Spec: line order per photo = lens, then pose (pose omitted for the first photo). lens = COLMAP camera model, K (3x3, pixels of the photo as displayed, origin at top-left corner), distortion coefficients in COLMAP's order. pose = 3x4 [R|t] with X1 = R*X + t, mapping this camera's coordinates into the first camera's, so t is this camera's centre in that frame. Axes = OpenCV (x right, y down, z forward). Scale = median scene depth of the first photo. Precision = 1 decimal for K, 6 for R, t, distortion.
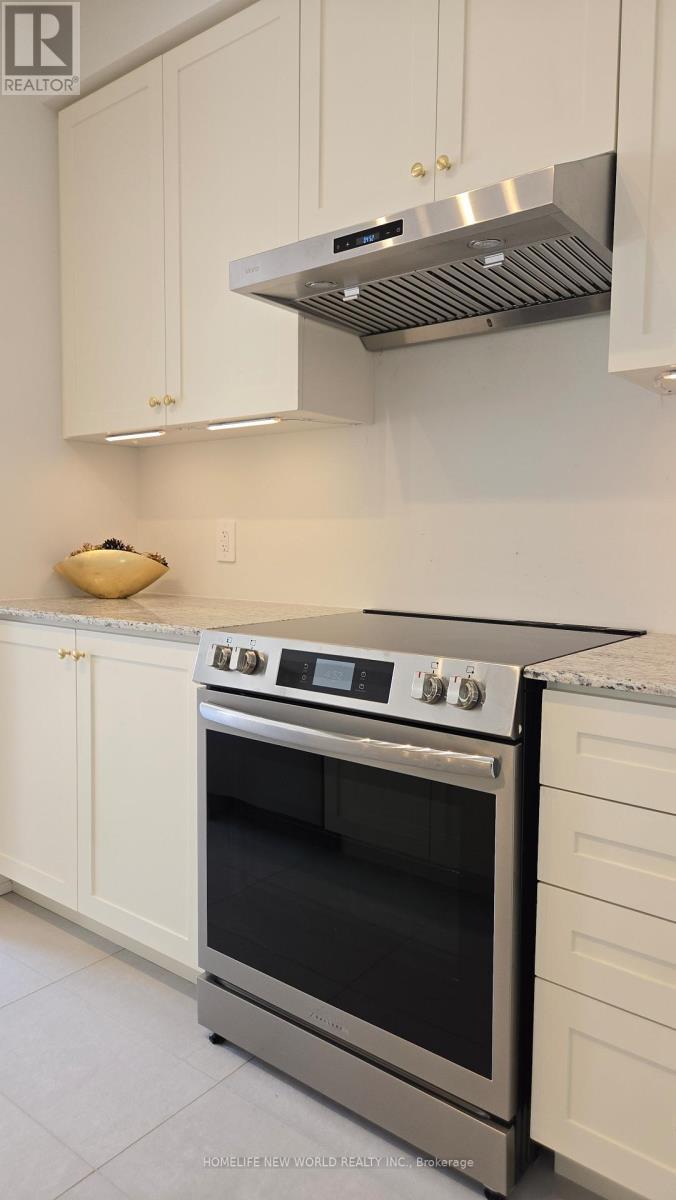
lens RADIAL K [[783.9, 0, 338.0], [0, 783.9, 600.0], [0, 0, 1]] dist [0.001930, 0.000349]
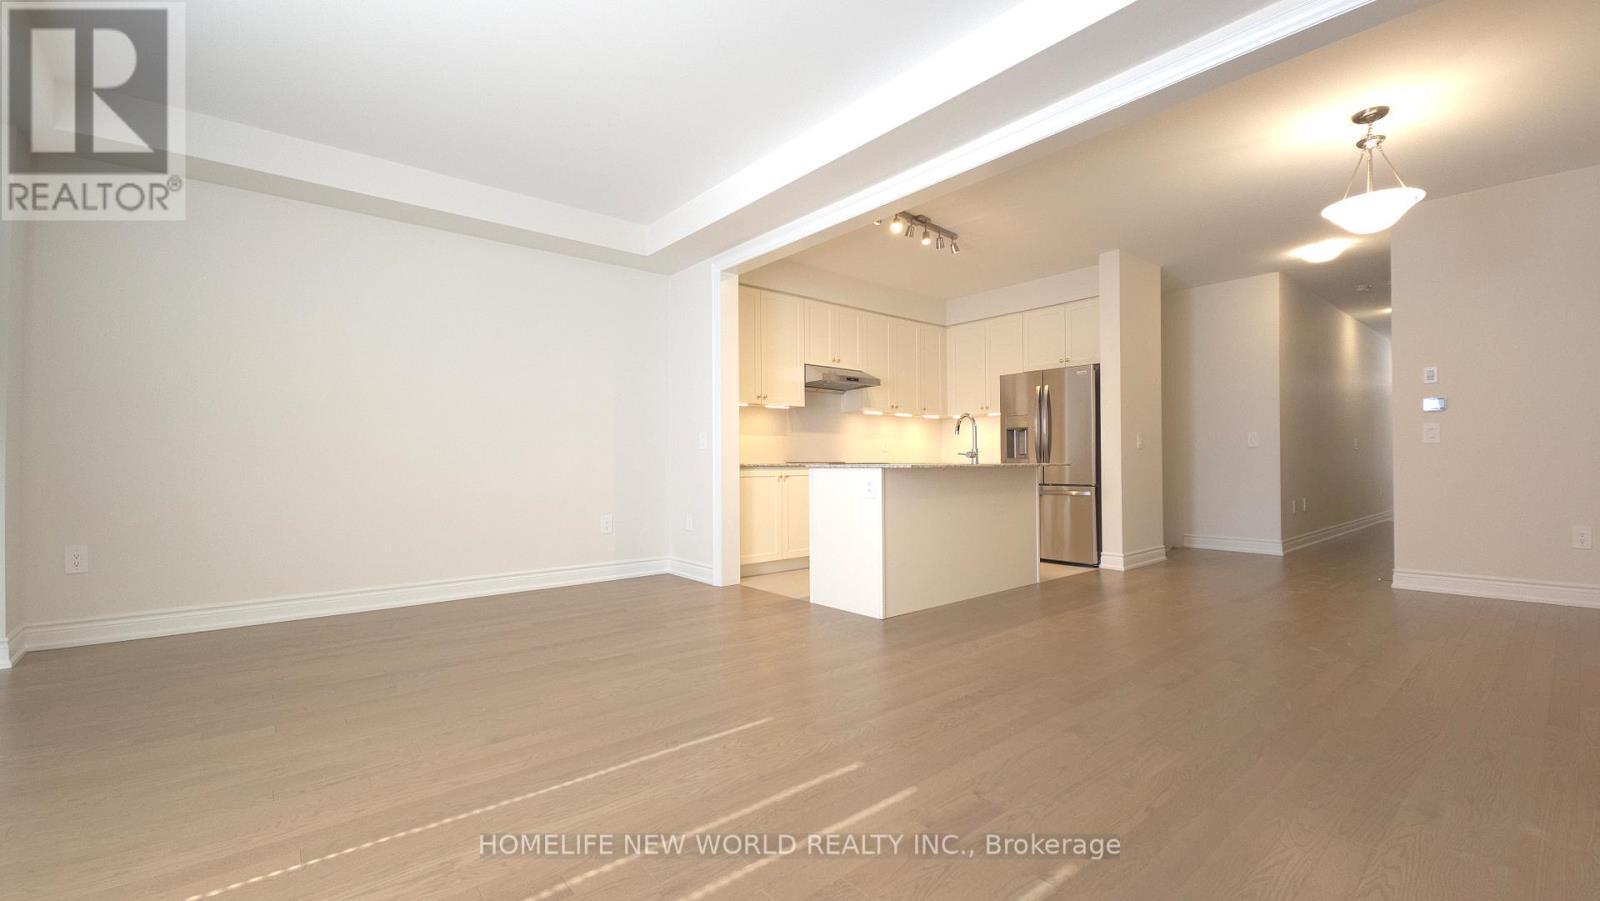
lens RADIAL K [[643.3, 0, 797.3], [0, 643.3, 453.5], [0, 0, 1]] dist [-0.001381, -0.000085]
pose [[0.210467, -0.005747, 0.977584, -4.519726], [0.071733, 0.997378, -0.009581, 0.003750], [-0.974966, 0.072141, 0.210327, 0.615000]]
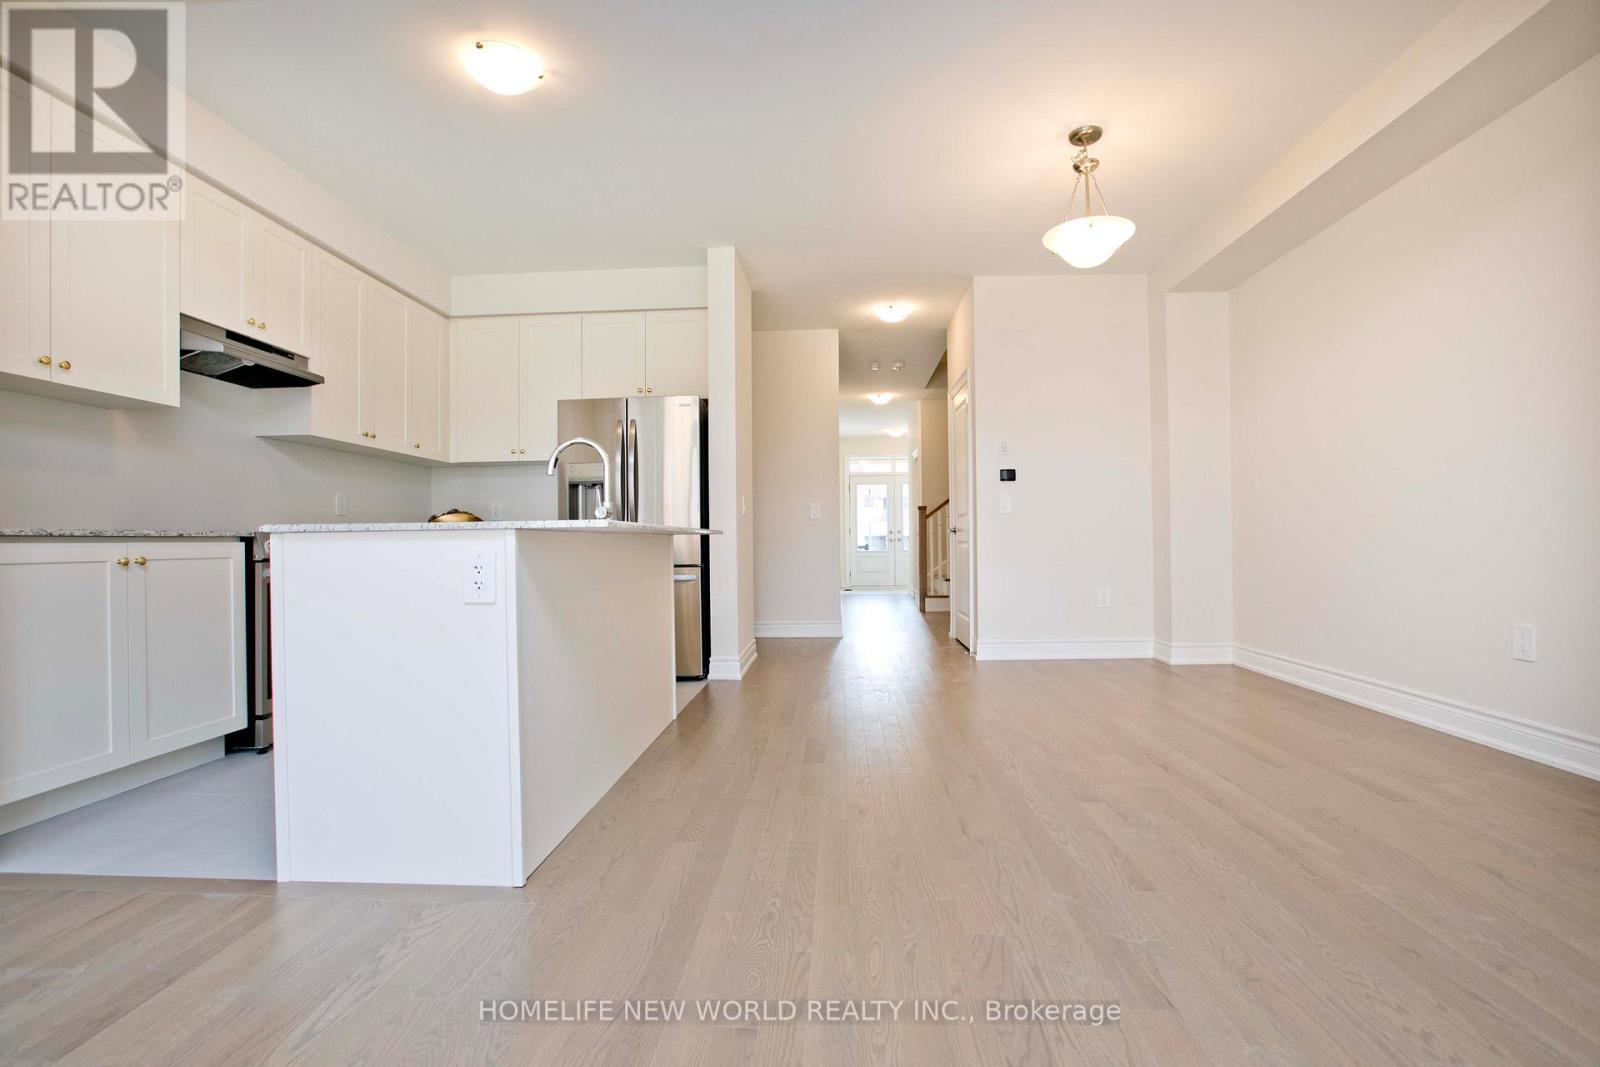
lens RADIAL K [[729.8, 0, 802.5], [0, 729.8, 538.3], [0, 0, 1]] dist [-0.054520, 0.017980]
pose [[-0.573527, -0.009067, 0.819137, -3.055408], [0.051863, 0.997531, 0.047354, 0.047559], [-0.817543, 0.069642, -0.571640, 1.183240]]
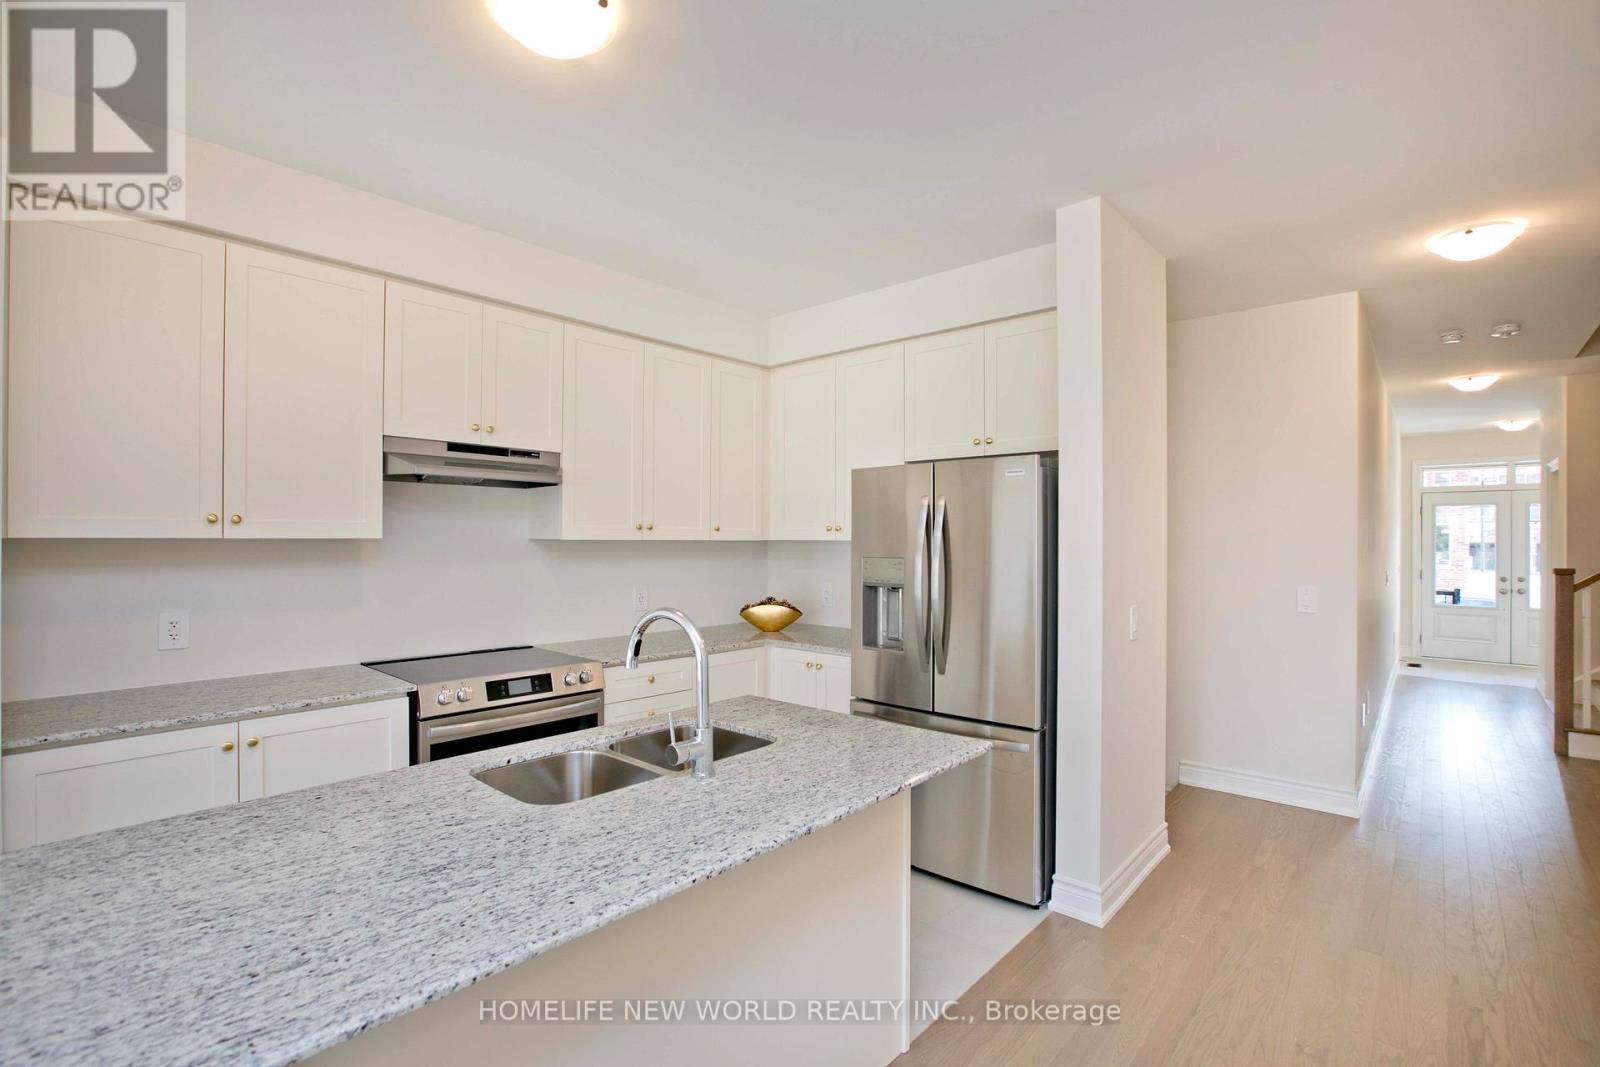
lens RADIAL K [[729.8, 0, 802.5], [0, 729.8, 538.3], [0, 0, 1]] dist [-0.054520, 0.017980]
pose [[0.067513, -0.016822, 0.997577, -2.104498], [0.060741, 0.998073, 0.012720, -0.311939], [-0.995868, 0.059735, 0.068405, 0.125726]]
